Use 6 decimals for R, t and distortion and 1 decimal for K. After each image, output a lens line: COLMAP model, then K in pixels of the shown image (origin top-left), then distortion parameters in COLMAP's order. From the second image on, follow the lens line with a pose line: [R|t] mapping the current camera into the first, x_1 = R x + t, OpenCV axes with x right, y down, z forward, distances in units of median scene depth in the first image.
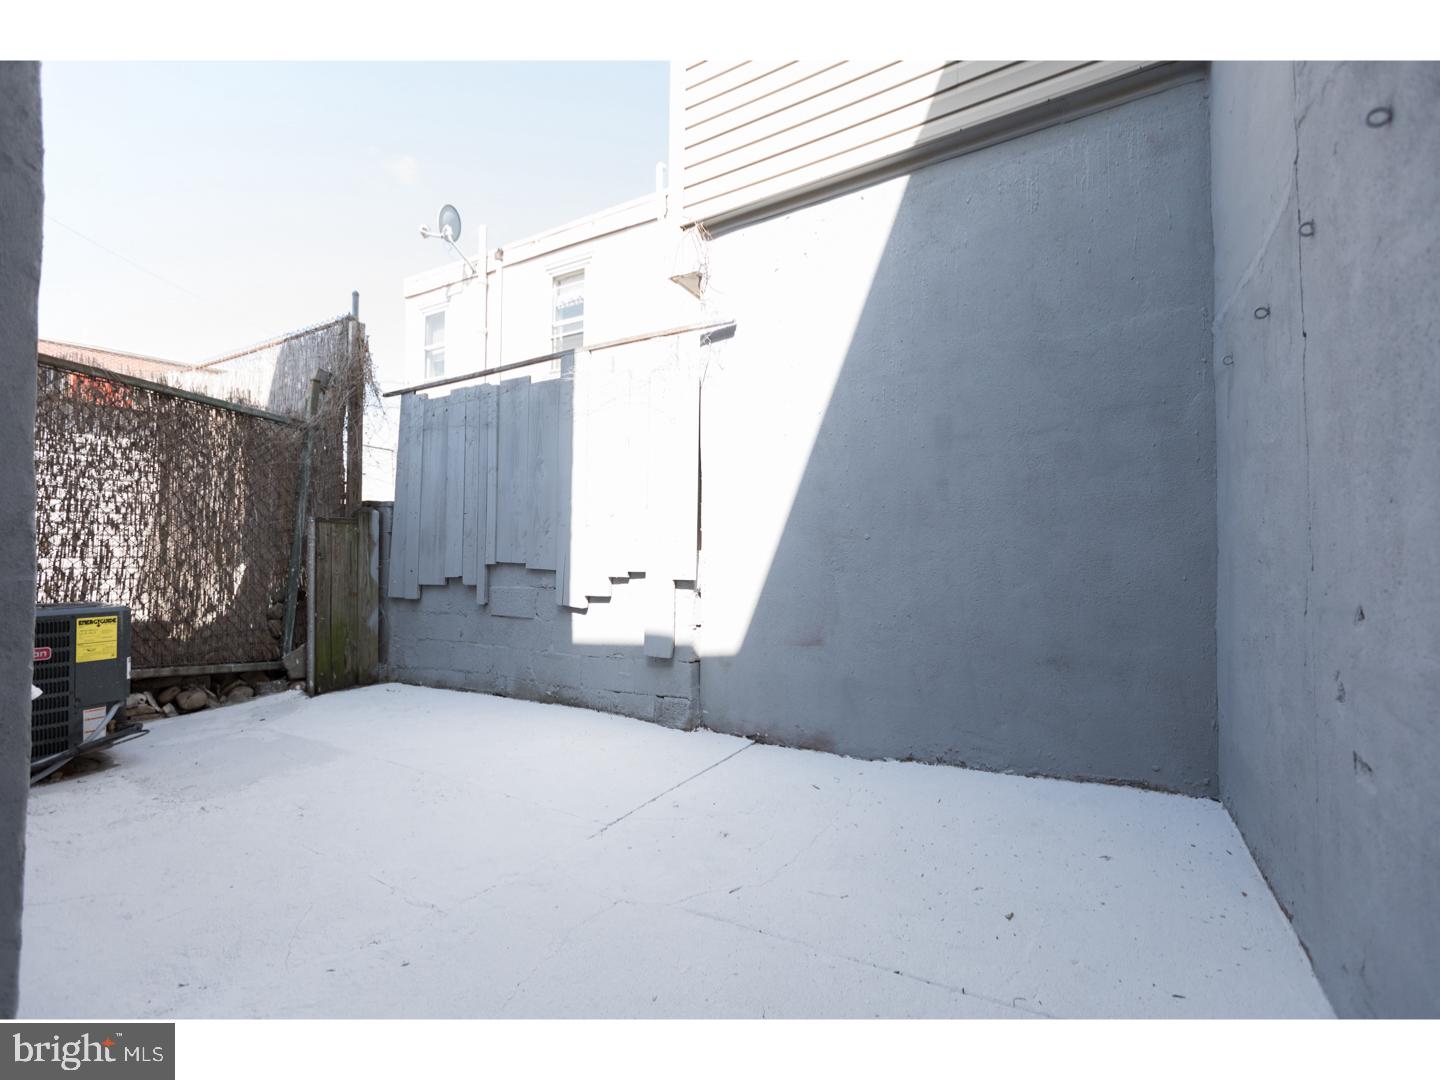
lens RADIAL K [[640.7, 0, 716.9], [0, 640.7, 539.8], [0, 0, 1]] dist [0.000310, 0.000372]
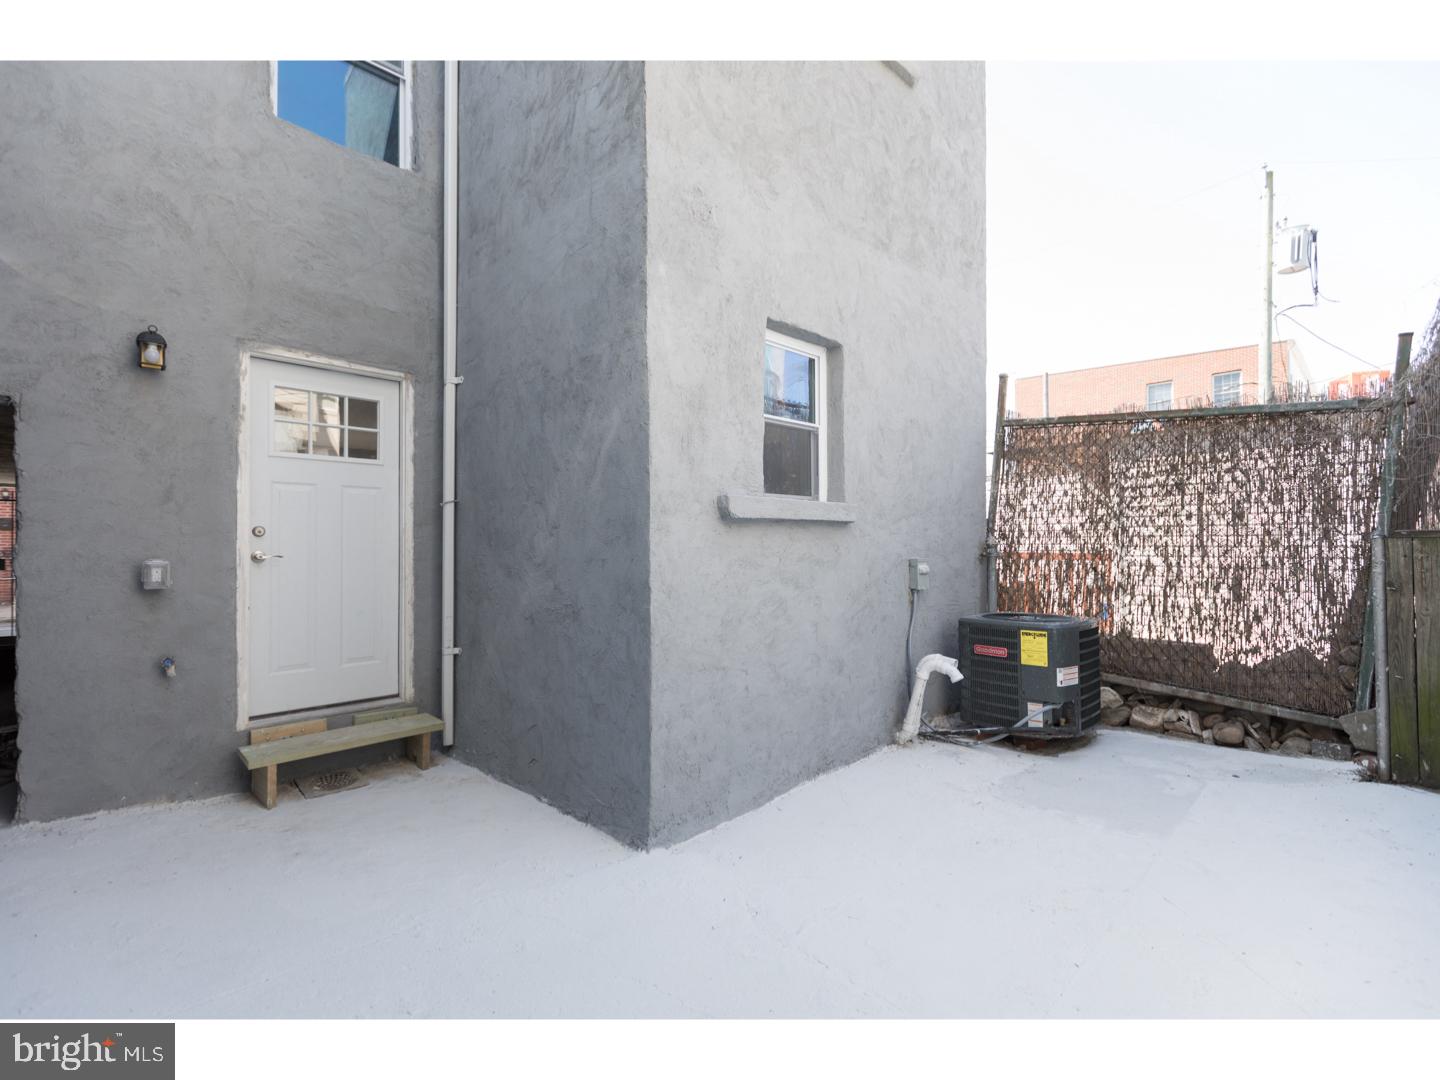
lens RADIAL K [[640.7, 0, 718.6], [0, 640.7, 542.2], [0, 0, 1]] dist [0.000310, 0.000372]
pose [[-0.283198, -0.006517, -0.959039, 0.291451], [0.026683, 0.999536, -0.014671, -0.035798], [0.958690, -0.029745, -0.282893, 0.544402]]
